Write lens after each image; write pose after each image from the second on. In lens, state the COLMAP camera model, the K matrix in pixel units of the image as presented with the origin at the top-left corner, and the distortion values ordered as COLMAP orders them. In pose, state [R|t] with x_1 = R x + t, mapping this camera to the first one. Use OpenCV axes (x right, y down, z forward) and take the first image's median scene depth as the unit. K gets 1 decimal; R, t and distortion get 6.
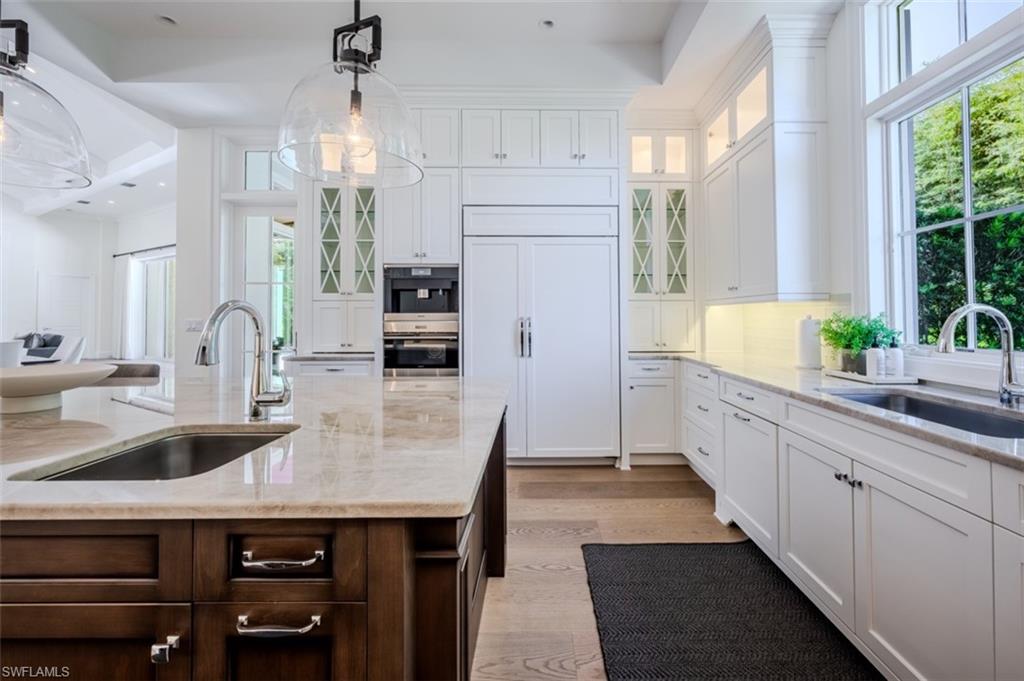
lens RADIAL K [[413.5, 0, 540.5], [0, 413.5, 312.5], [0, 0, 1]] dist [0.000950, -0.000802]
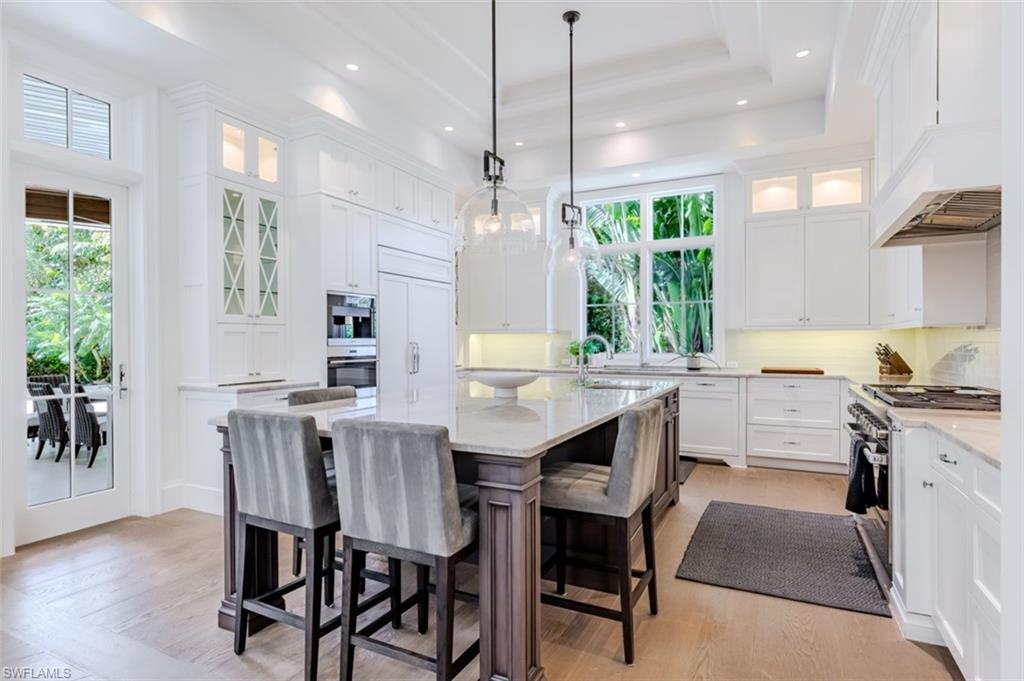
lens RADIAL K [[531.8, 0, 516.9], [0, 531.8, 346.0], [0, 0, 1]] dist [0.000419, 0.000996]
pose [[0.458562, -0.006775, 0.888636, -1.212636], [-0.008072, 0.999898, 0.011789, 0.000482], [-0.888626, -0.012578, 0.458461, -0.020921]]
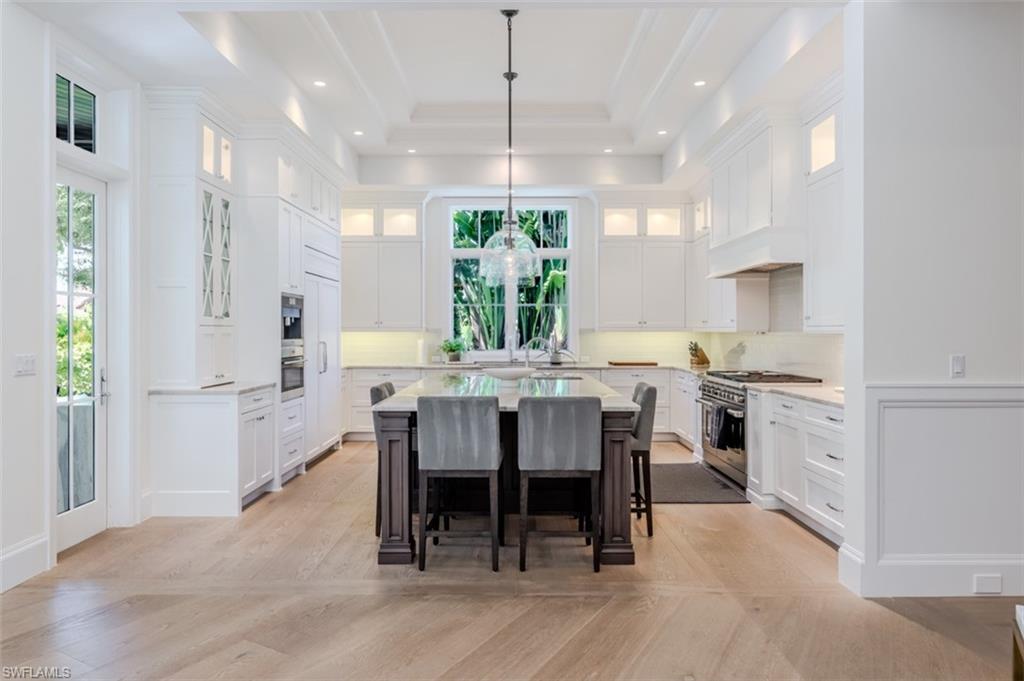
lens RADIAL K [[650.5, 0, 509.4], [0, 650.5, 334.3], [0, 0, 1]] dist [0.005967, 0.003804]
pose [[0.025813, -0.002057, 0.999665, -1.823733], [-0.011859, 0.999927, 0.002364, -0.020980], [-0.999596, -0.011916, 0.025786, 0.346478]]
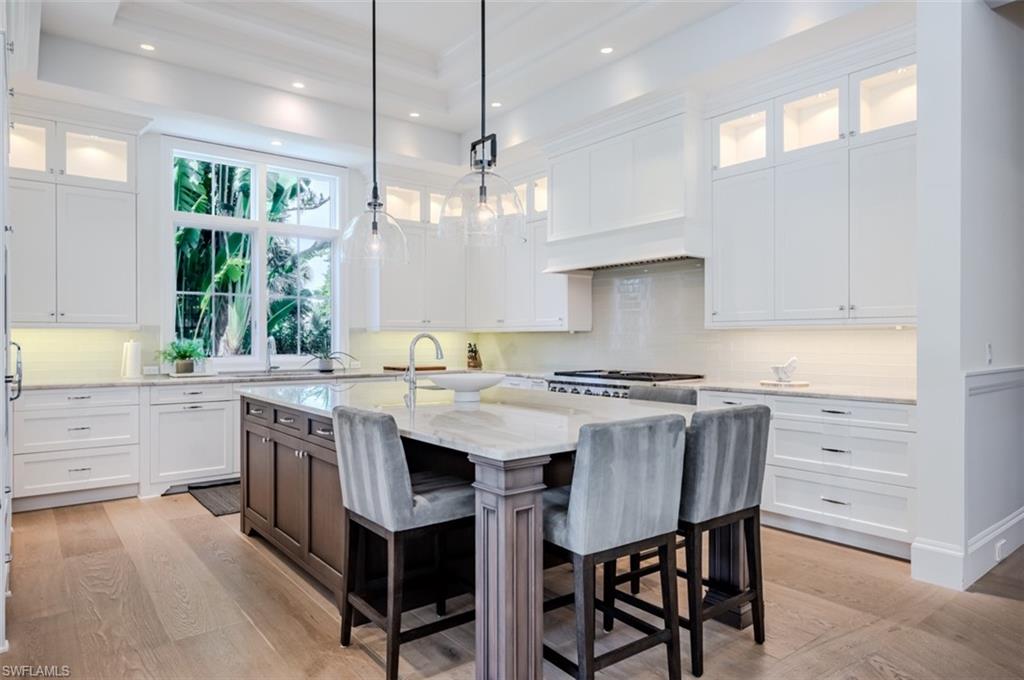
lens RADIAL K [[622.1, 0, 506.4], [0, 622.1, 339.8], [0, 0, 1]] dist [-0.000331, -0.003786]
pose [[-0.596491, 0.003949, 0.802610, -1.226422], [-0.006387, 0.999933, -0.009667, 0.010765], [-0.802594, -0.010892, -0.596426, 0.873273]]
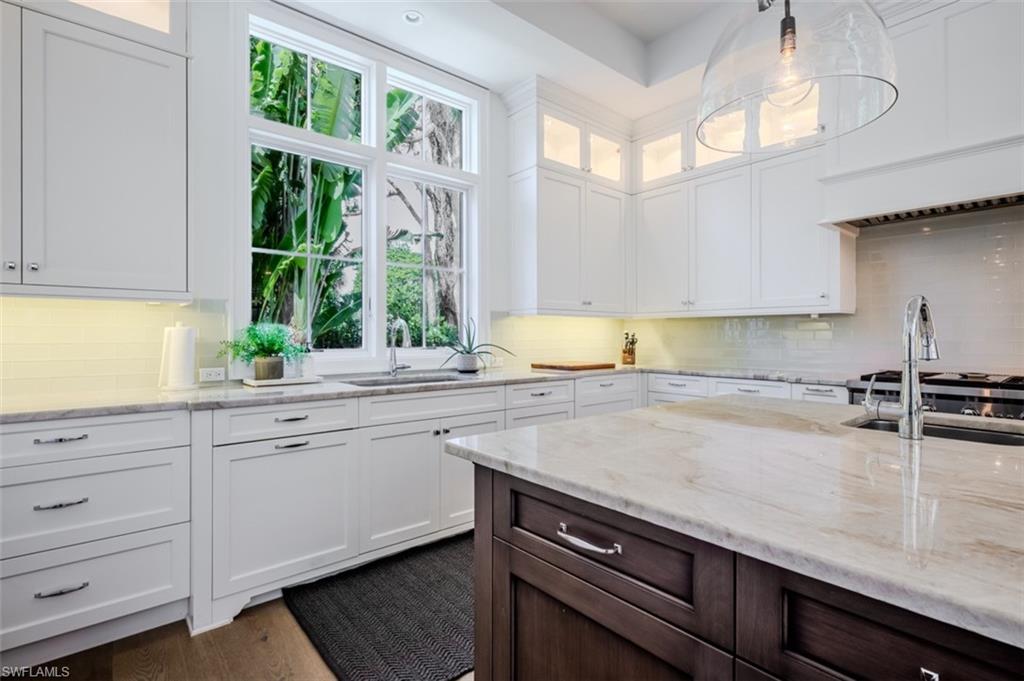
lens RADIAL K [[491.7, 0, 510.0], [0, 491.7, 332.4], [0, 0, 1]] dist [-0.000676, 0.000427]
pose [[-0.625563, 0.010504, 0.780103, -0.329578], [-0.005304, 0.999829, -0.017716, 0.025265], [-0.780155, -0.015220, -0.625401, 0.774570]]
